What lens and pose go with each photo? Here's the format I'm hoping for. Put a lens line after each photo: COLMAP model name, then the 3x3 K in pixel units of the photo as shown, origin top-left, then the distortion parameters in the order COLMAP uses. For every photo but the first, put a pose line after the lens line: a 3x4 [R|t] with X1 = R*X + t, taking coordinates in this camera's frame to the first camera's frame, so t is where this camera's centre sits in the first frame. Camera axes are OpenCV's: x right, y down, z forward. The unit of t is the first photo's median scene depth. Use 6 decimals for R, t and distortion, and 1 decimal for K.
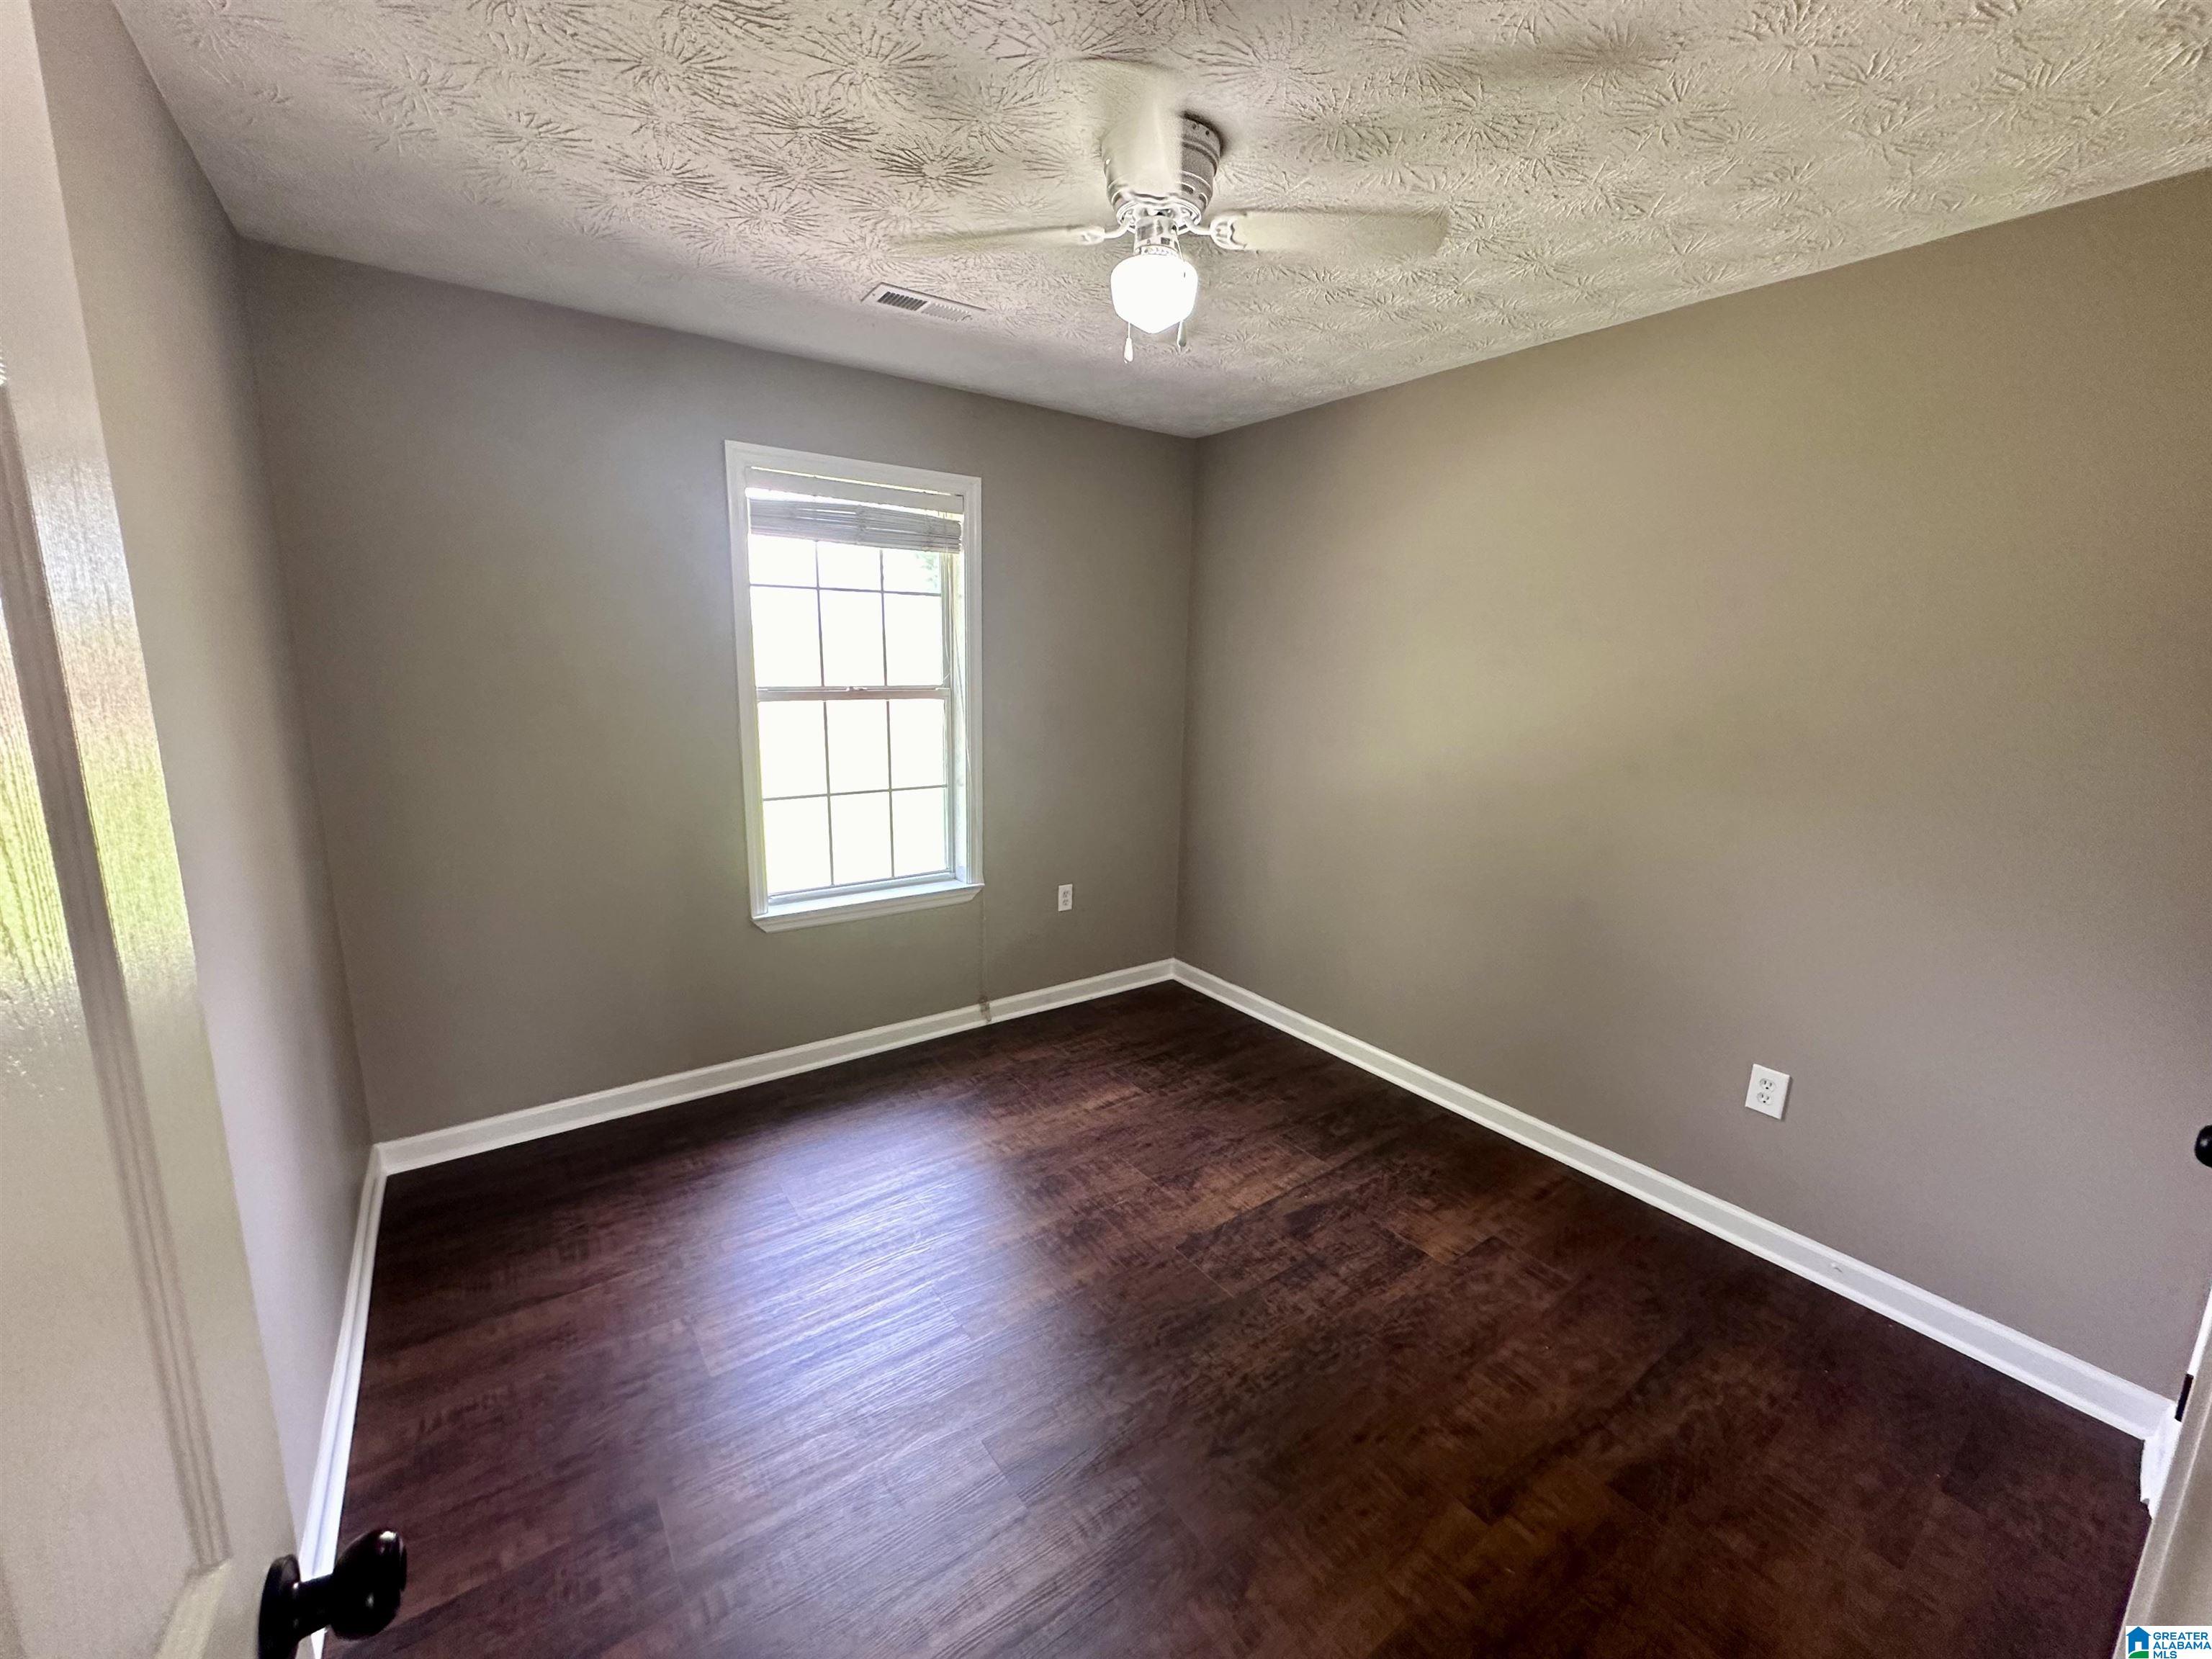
lens RADIAL K [[882.1, 0, 1106.1], [0, 882.1, 826.6], [0, 0, 1]] dist [-0.002718, 0.000190]
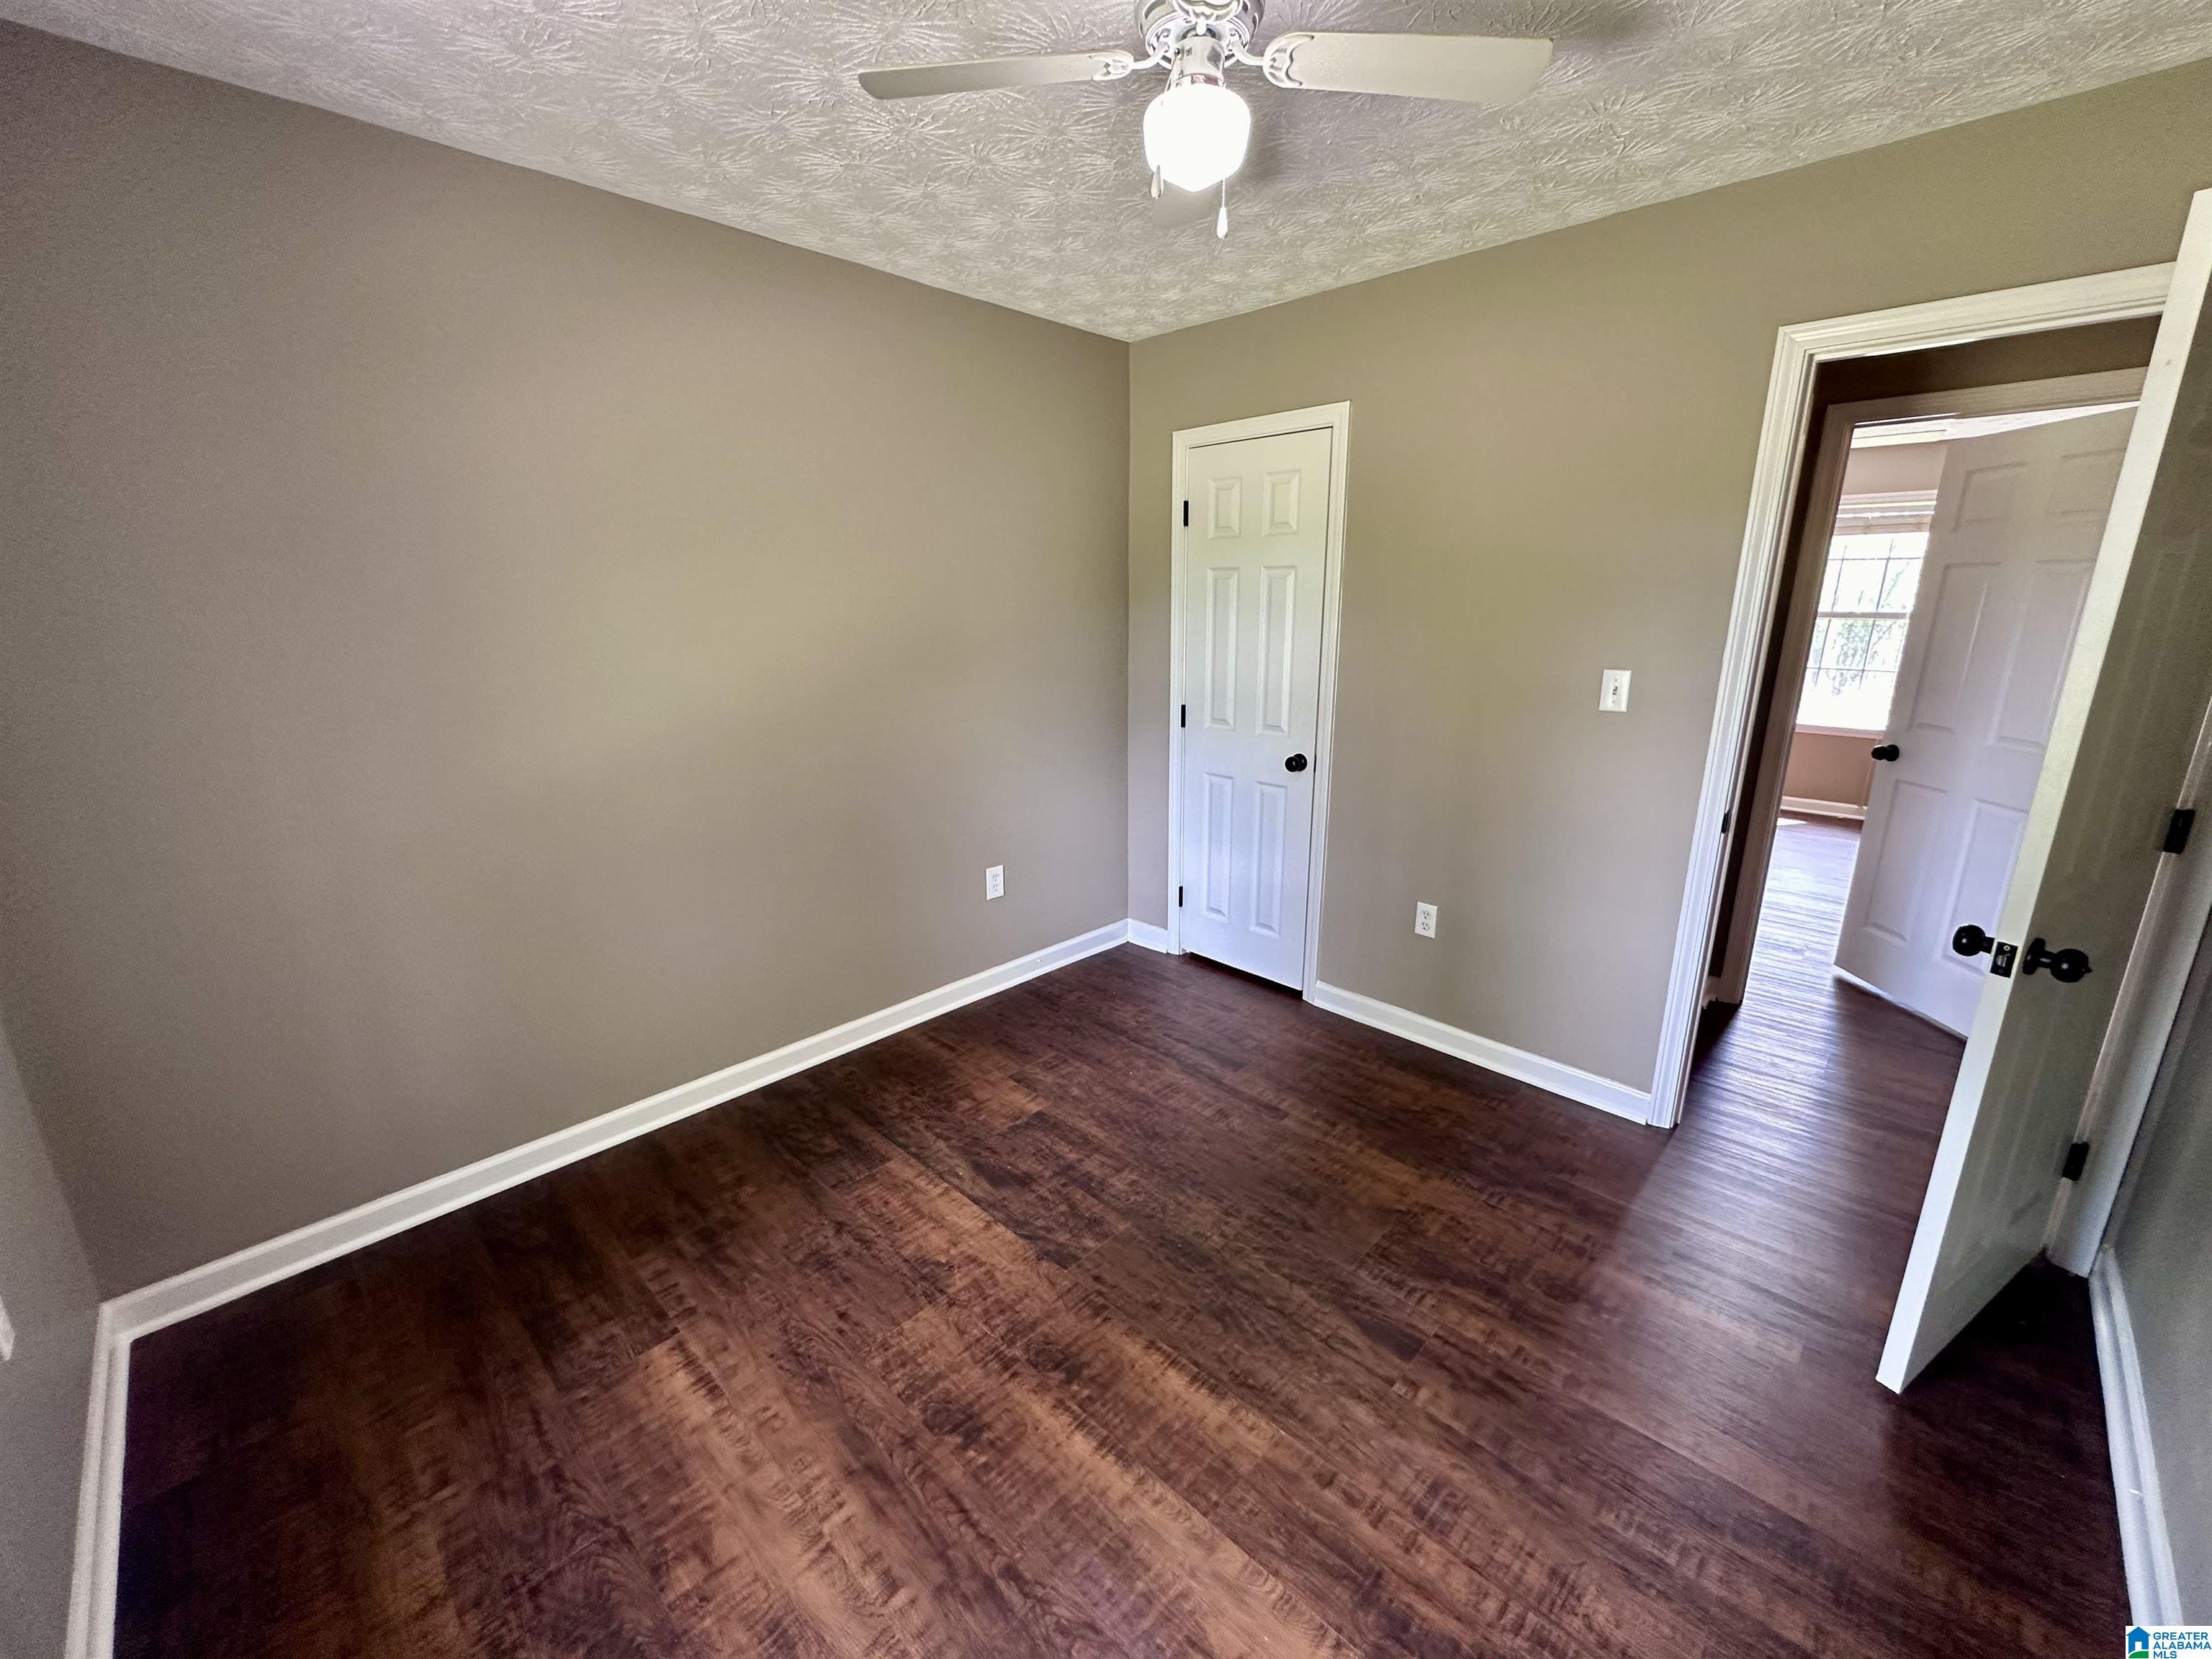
lens RADIAL K [[882.1, 0, 1106.1], [0, 882.1, 826.6], [0, 0, 1]] dist [-0.002718, 0.000190]
pose [[-0.174718, -0.278594, 0.944383, -0.587673], [0.180207, 0.933887, 0.308838, -0.188636], [-0.967987, 0.224144, -0.112962, 0.878502]]
